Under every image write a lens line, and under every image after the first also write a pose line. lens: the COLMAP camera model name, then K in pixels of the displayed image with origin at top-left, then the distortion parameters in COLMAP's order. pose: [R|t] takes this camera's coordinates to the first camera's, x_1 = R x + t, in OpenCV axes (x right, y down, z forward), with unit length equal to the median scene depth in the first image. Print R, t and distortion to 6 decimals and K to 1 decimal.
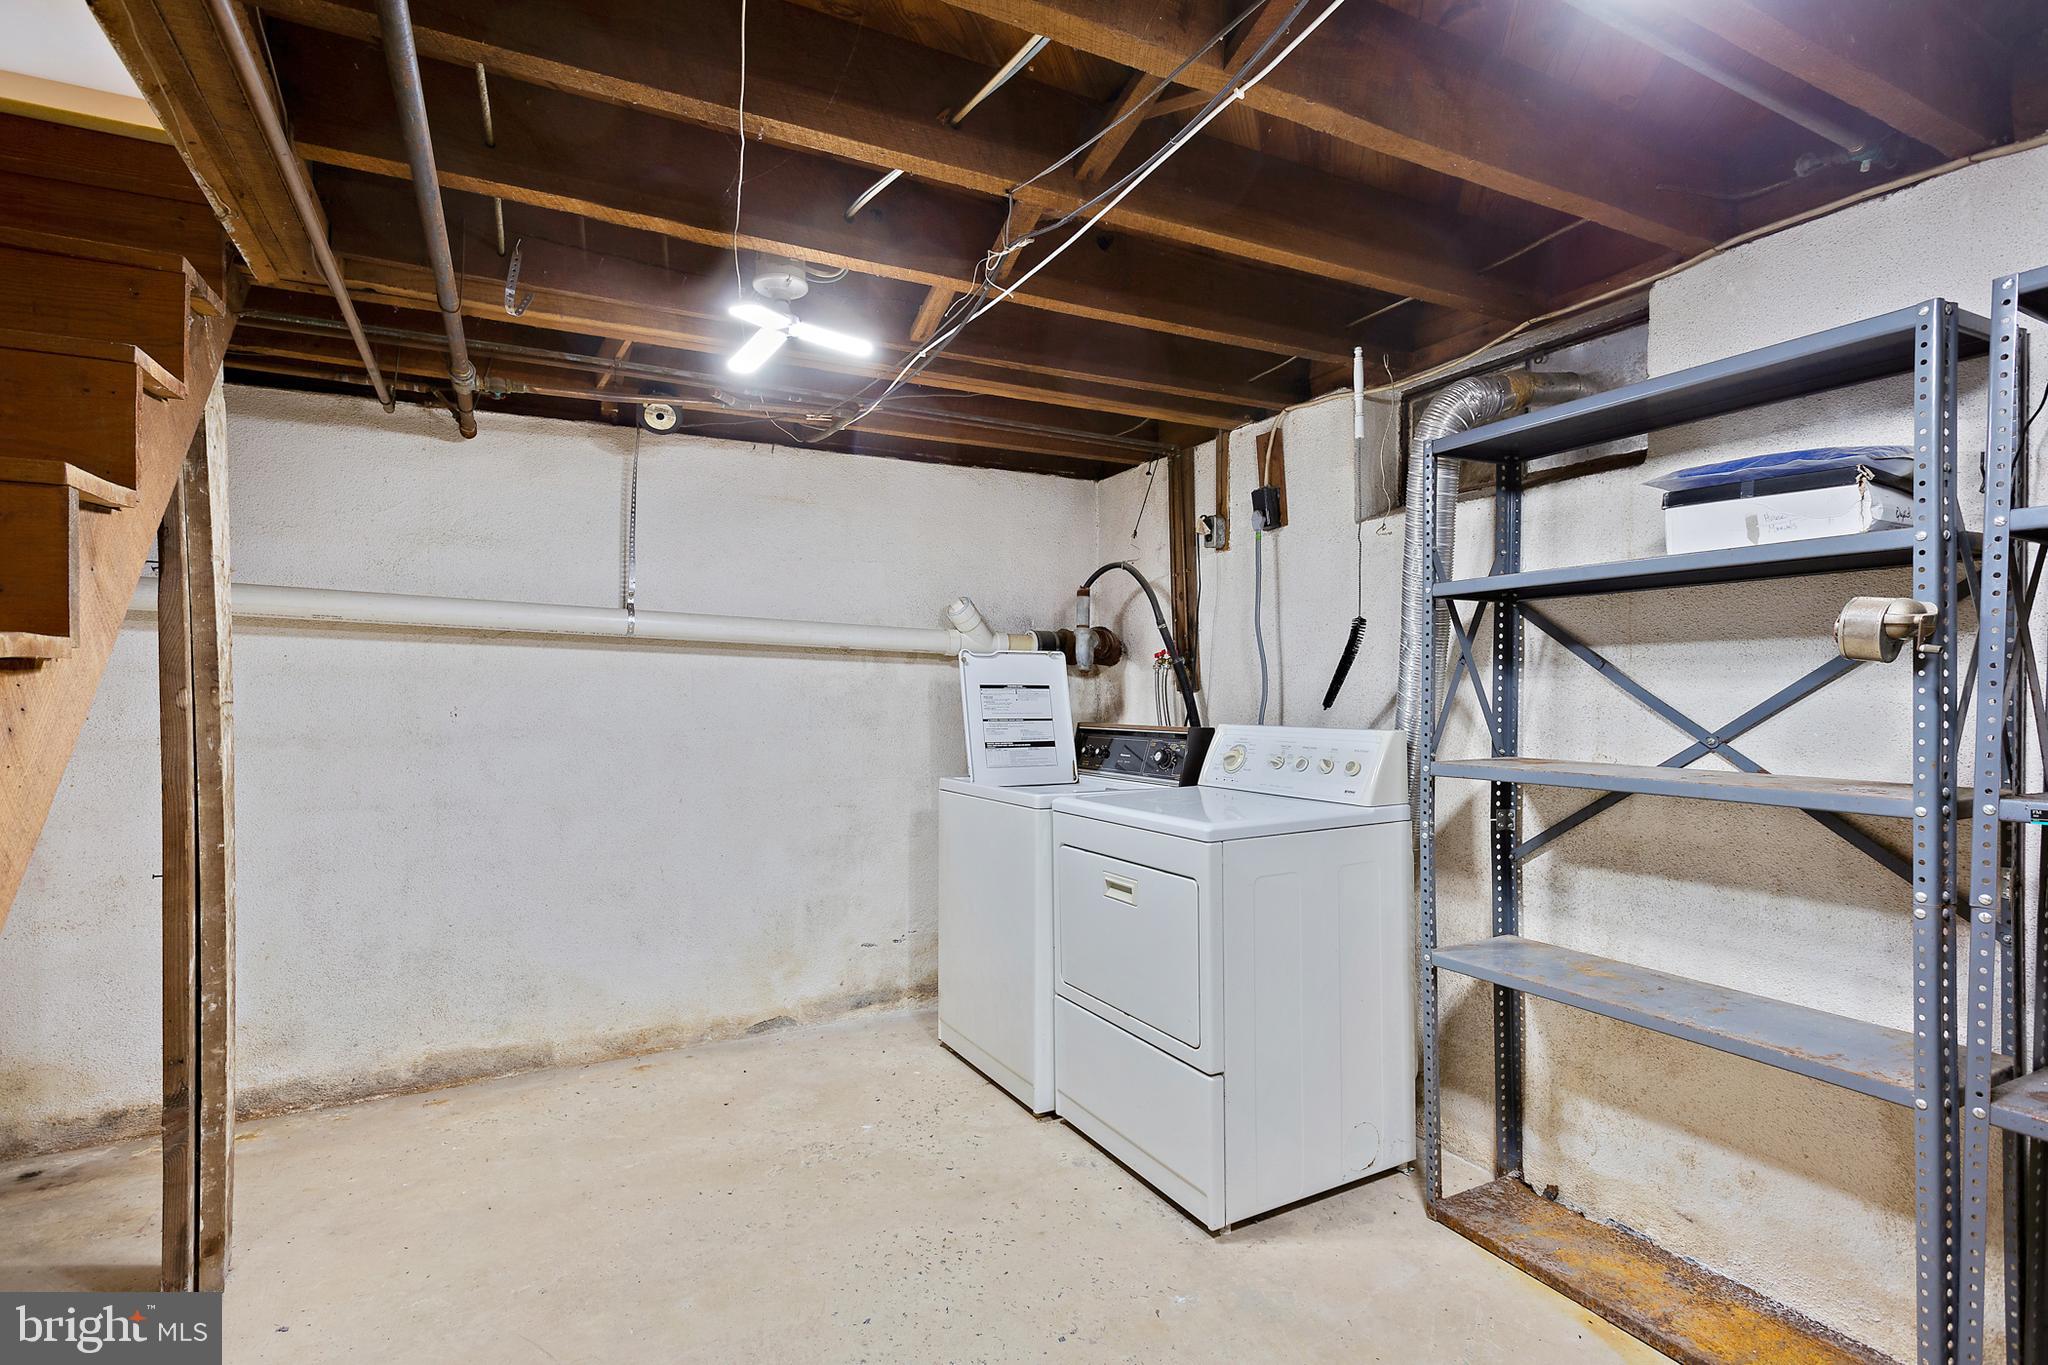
lens RADIAL K [[990.1, 0, 1024.8], [0, 990.1, 690.9], [0, 0, 1]] dist [0.005583, -0.004873]
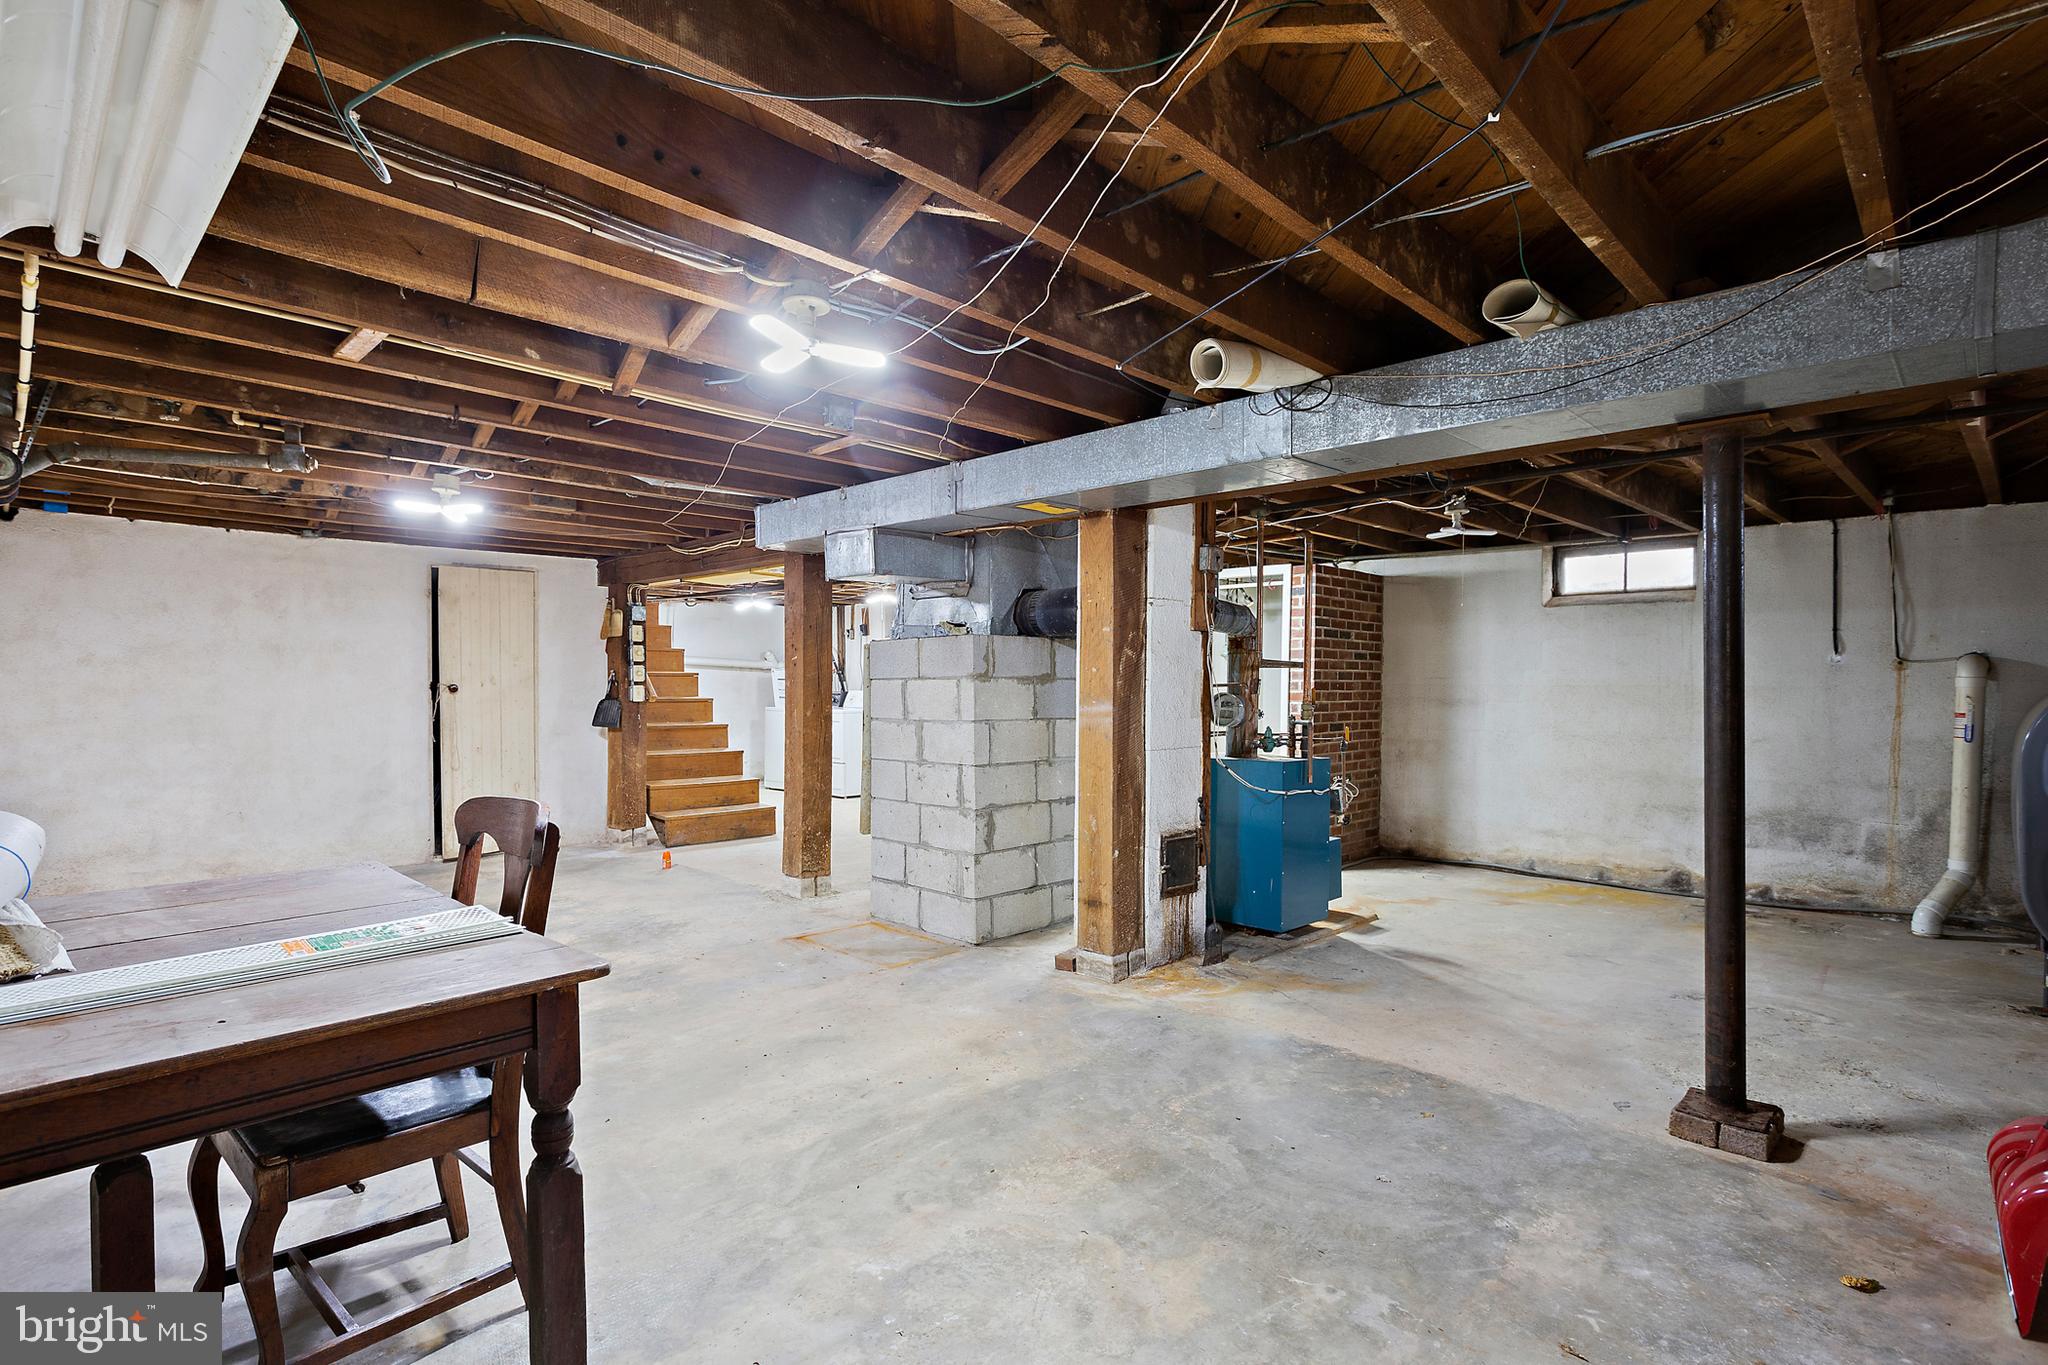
lens RADIAL K [[990.1, 0, 1023.4], [0, 990.1, 684.3], [0, 0, 1]] dist [0.005583, -0.004873]
pose [[0.949308, 0.006891, 0.314272, -0.306647], [-0.008852, 0.999949, 0.004812, -0.011442], [-0.314223, -0.007350, 0.949321, -2.386931]]
